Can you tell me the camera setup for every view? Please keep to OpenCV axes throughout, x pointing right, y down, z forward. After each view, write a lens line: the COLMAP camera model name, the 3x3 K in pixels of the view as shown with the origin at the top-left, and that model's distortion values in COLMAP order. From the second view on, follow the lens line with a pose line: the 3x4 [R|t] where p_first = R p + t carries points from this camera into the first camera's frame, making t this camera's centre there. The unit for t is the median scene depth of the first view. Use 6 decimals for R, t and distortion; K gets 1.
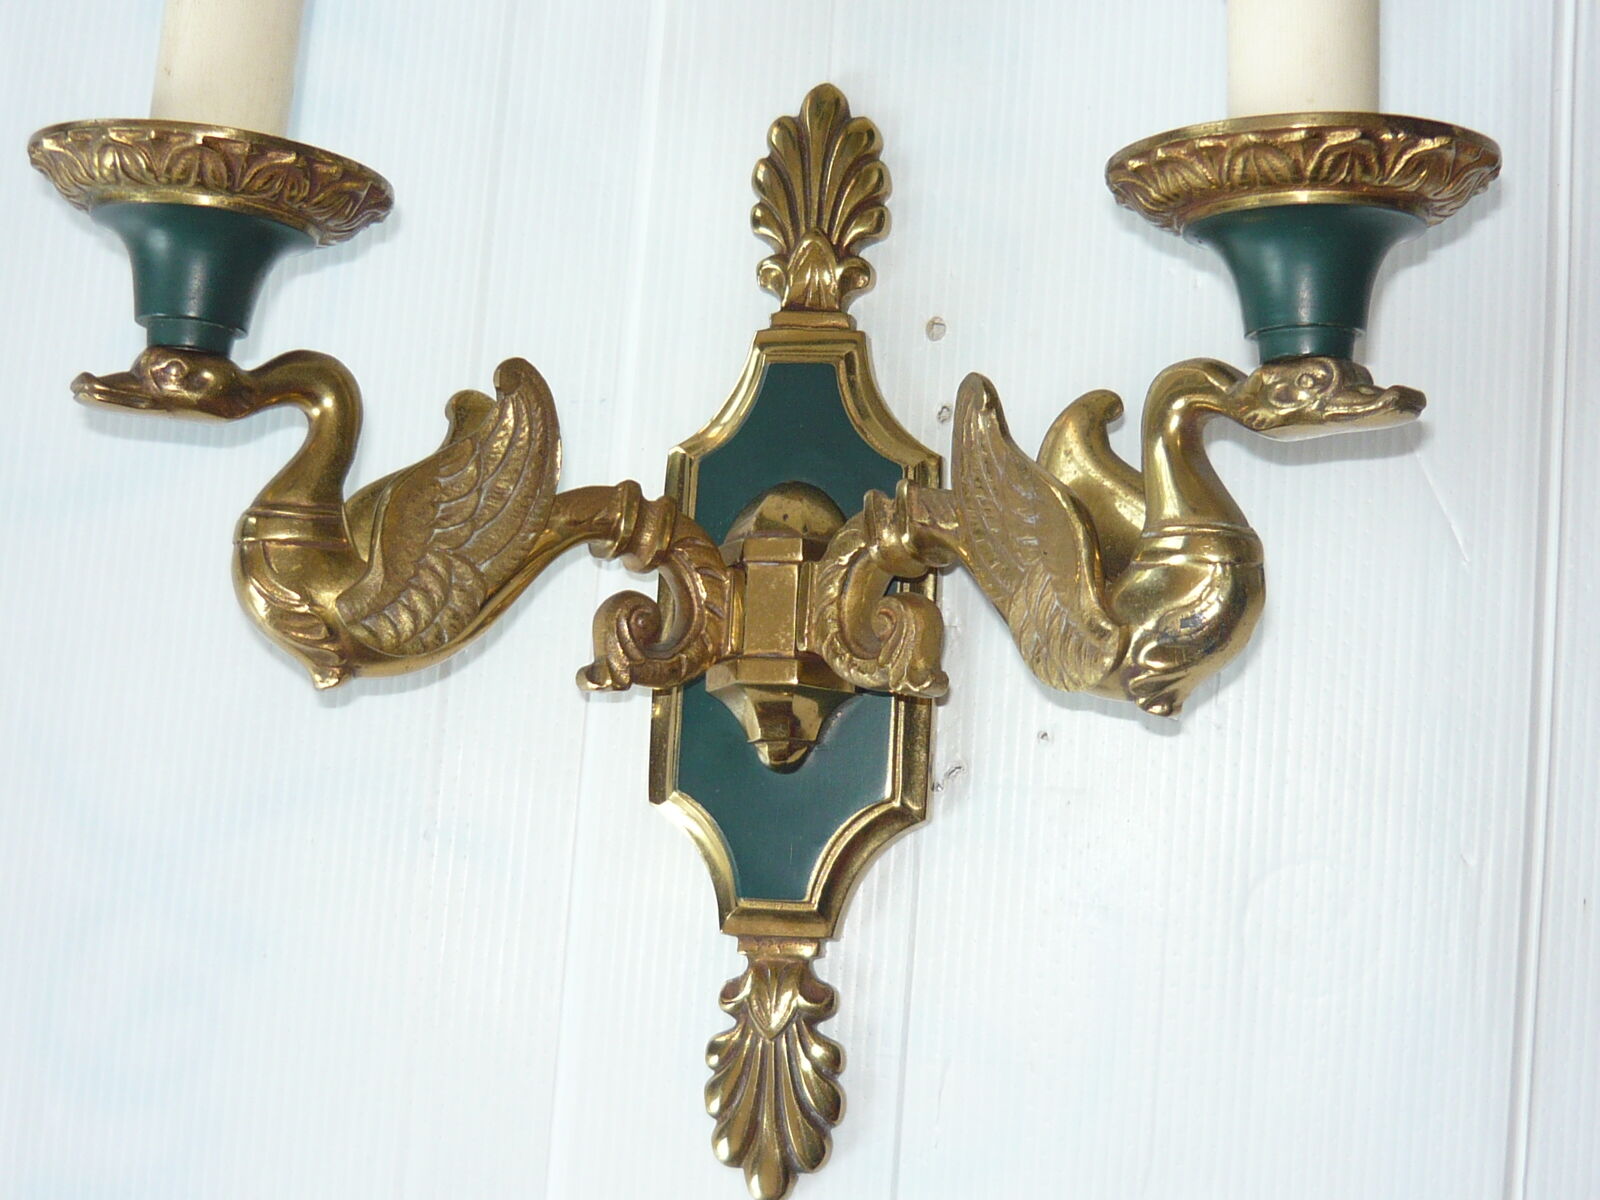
lens RADIAL K [[2458.0, 0, 787.3], [0, 2458.0, 600.4], [0, 0, 1]] dist [-0.144283, 0.000000]
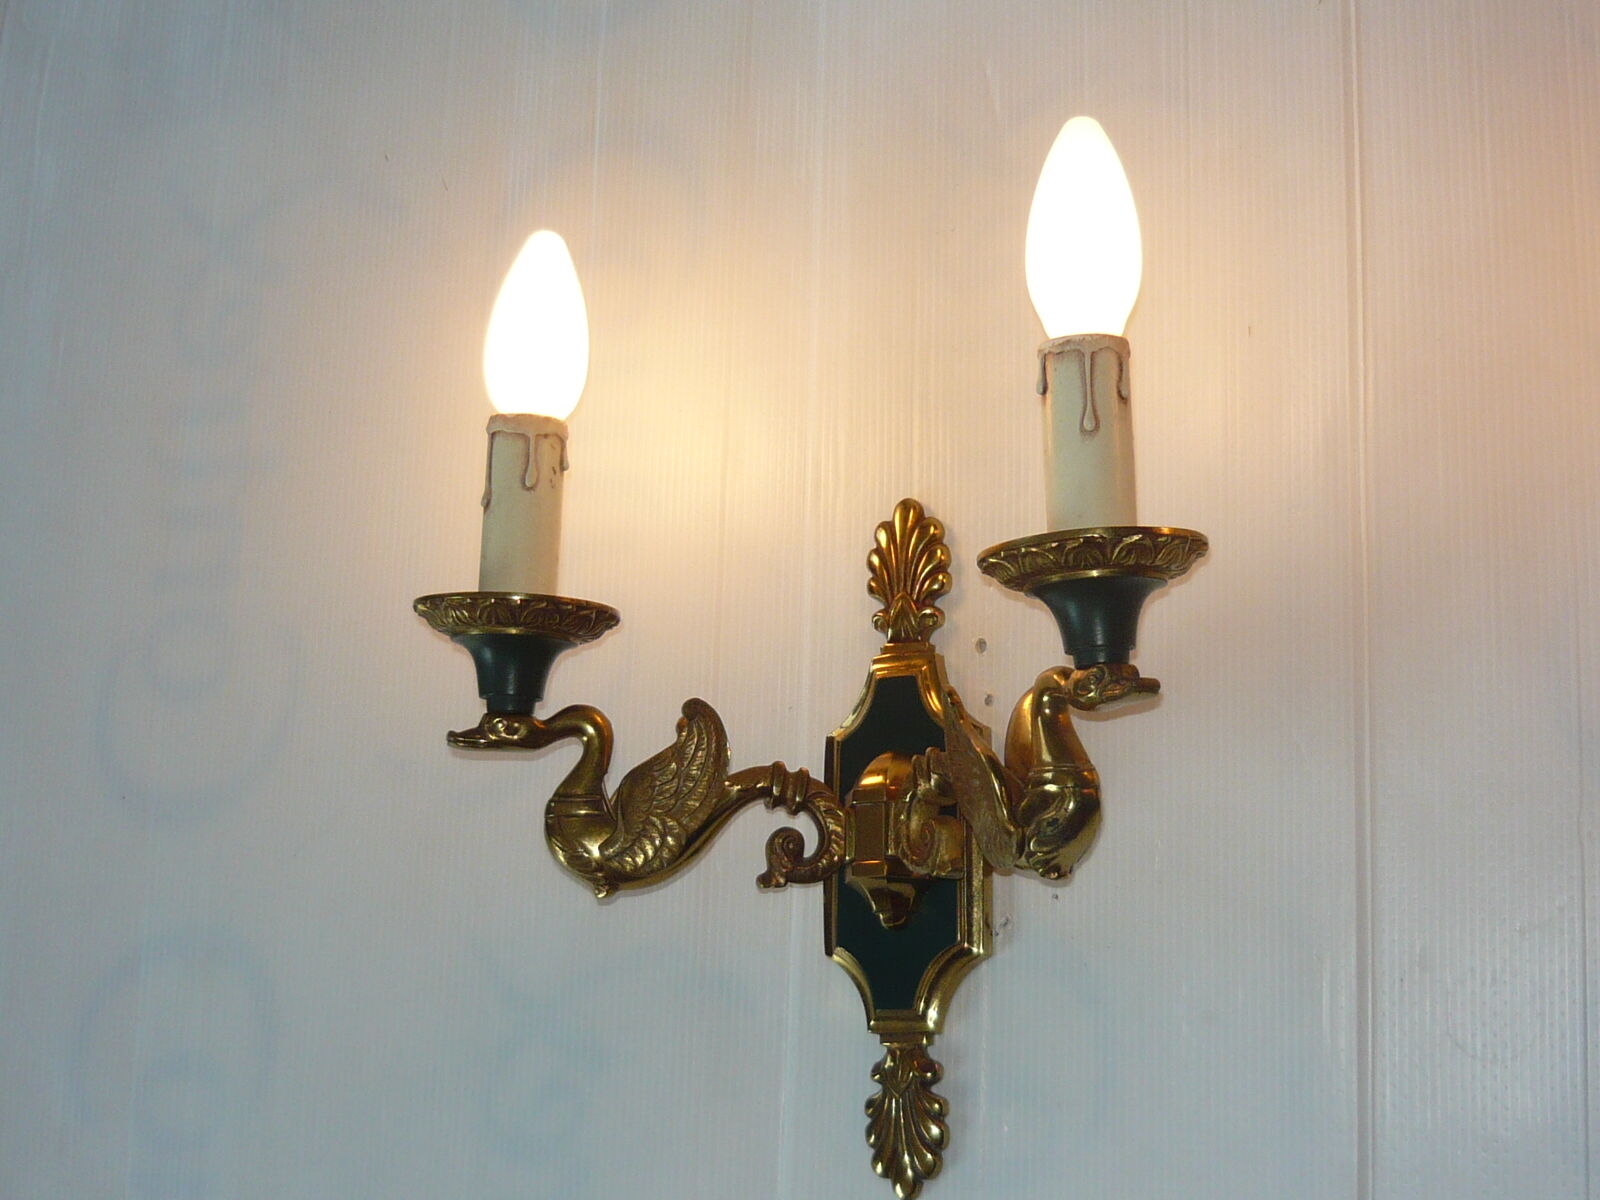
lens RADIAL K [[2458.0, 0, 802.7], [0, 2458.0, 608.8], [0, 0, 1]] dist [-0.144283, 0.000000]
pose [[0.958744, -0.100051, -0.266082, 0.421090], [0.076728, 0.992354, -0.096674, 0.011302], [0.273720, 0.072270, 0.959091, -0.630544]]
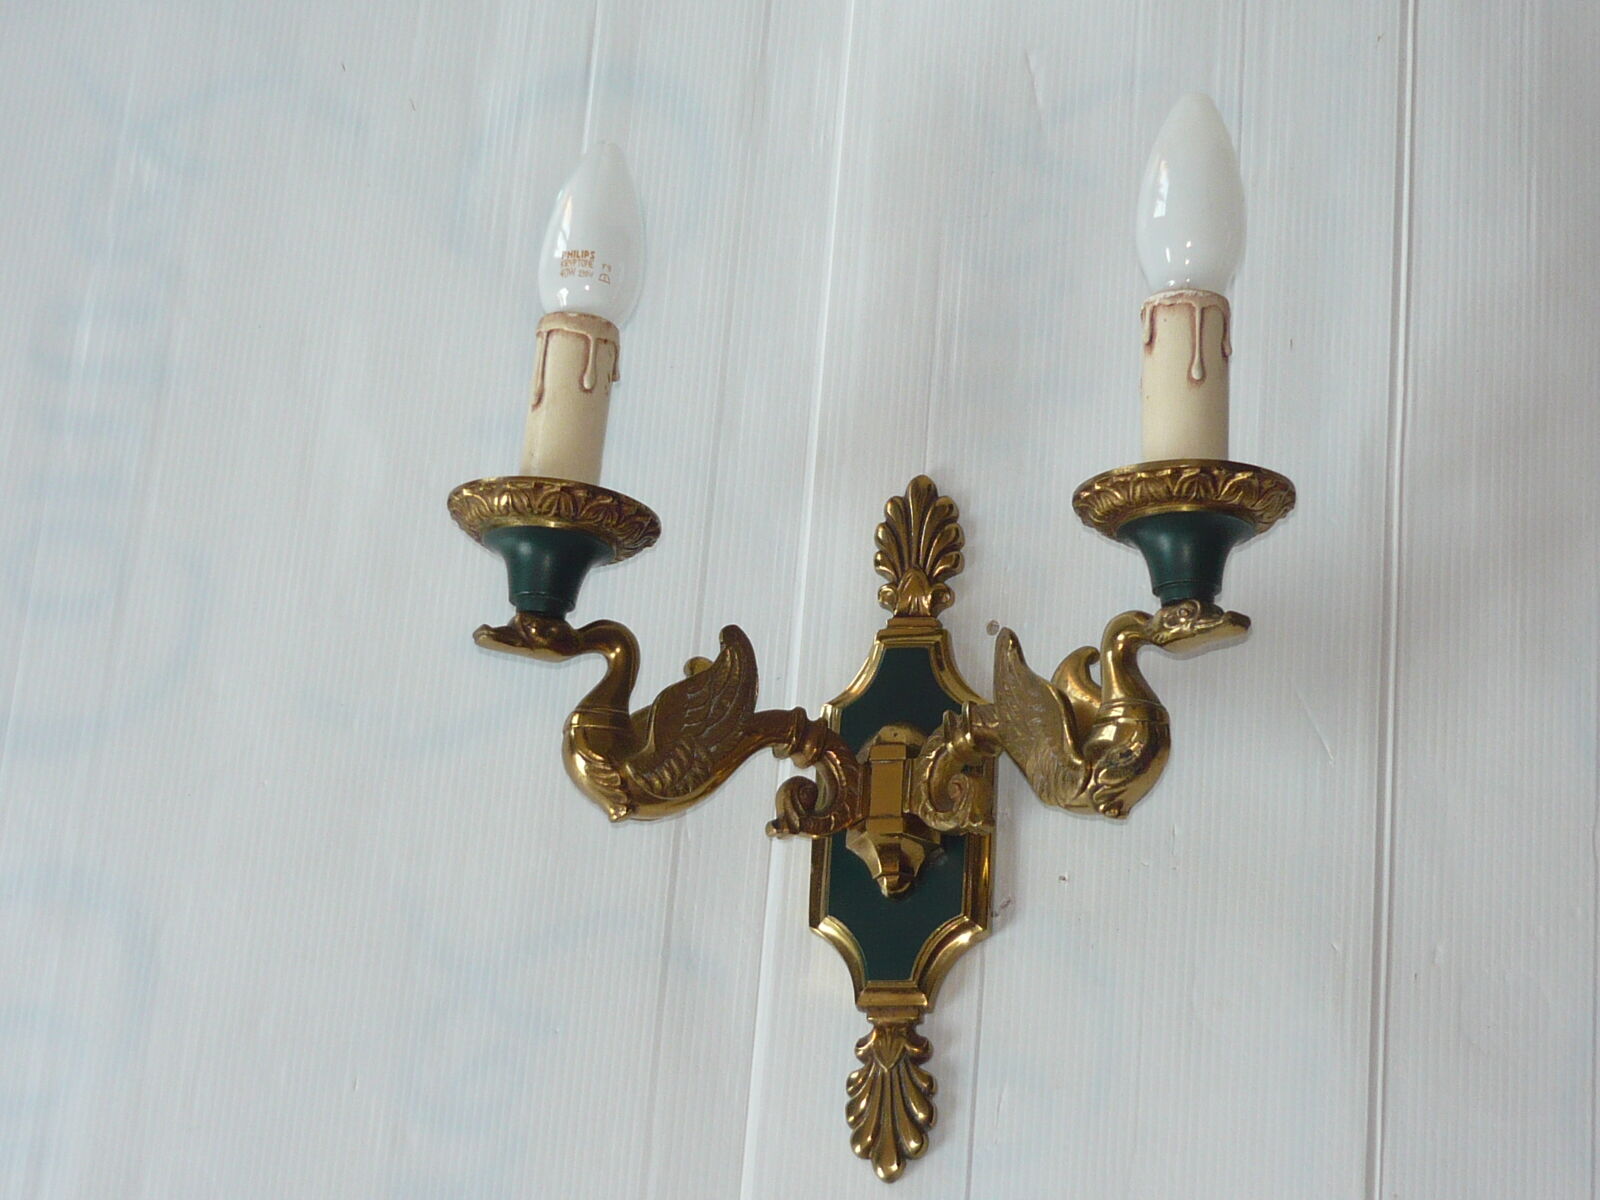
lens RADIAL K [[3555.8, 0, 810.4], [0, 3555.8, 594.5], [0, 0, 1]] dist [-0.125444, 0.000000]
pose [[0.999148, -0.010086, -0.040012, 0.039050], [0.000770, 0.974057, -0.226304, 0.420676], [0.041256, 0.226080, 0.973235, -1.334383]]
